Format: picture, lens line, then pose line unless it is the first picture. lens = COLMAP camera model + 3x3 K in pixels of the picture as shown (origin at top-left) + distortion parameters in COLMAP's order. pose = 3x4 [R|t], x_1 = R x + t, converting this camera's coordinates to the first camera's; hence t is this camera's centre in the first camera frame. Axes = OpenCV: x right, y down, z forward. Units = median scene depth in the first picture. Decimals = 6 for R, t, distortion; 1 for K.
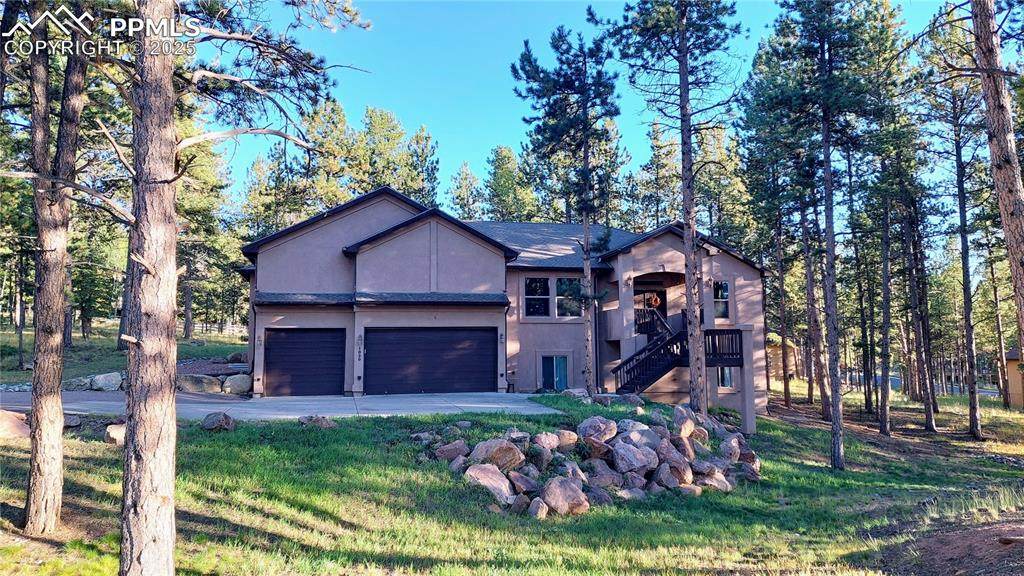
lens RADIAL K [[741.5, 0, 512.0], [0, 741.5, 288.0], [0, 0, 1]] dist [0.047743, -0.001938]
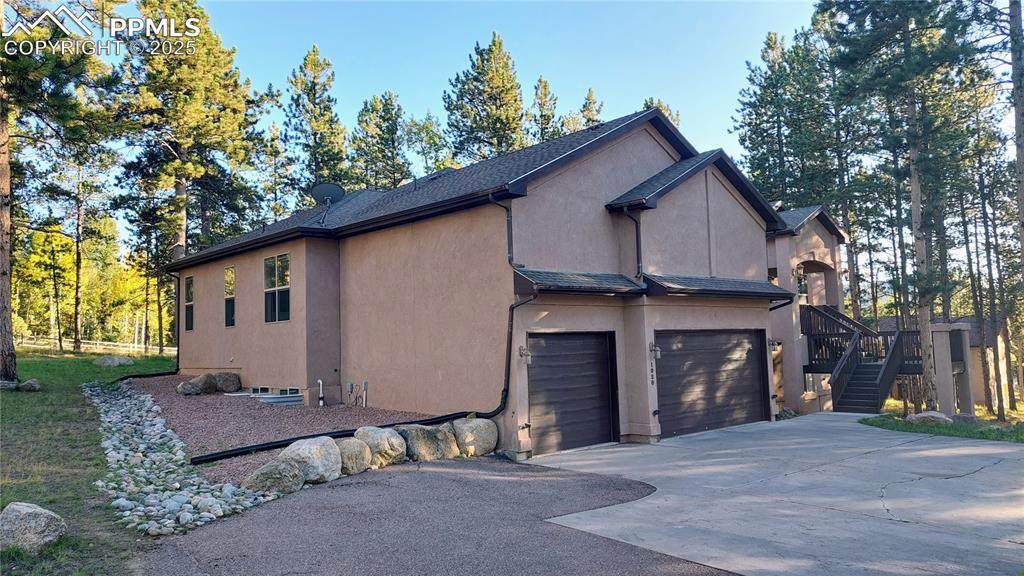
lens RADIAL K [[741.5, 0, 512.0], [0, 741.5, 288.0], [0, 0, 1]] dist [0.047743, -0.001938]
pose [[0.868680, 0.024407, 0.494772, -0.607564], [-0.032555, 0.999439, 0.007856, 0.016289], [-0.494303, -0.022931, 0.868987, 0.517774]]
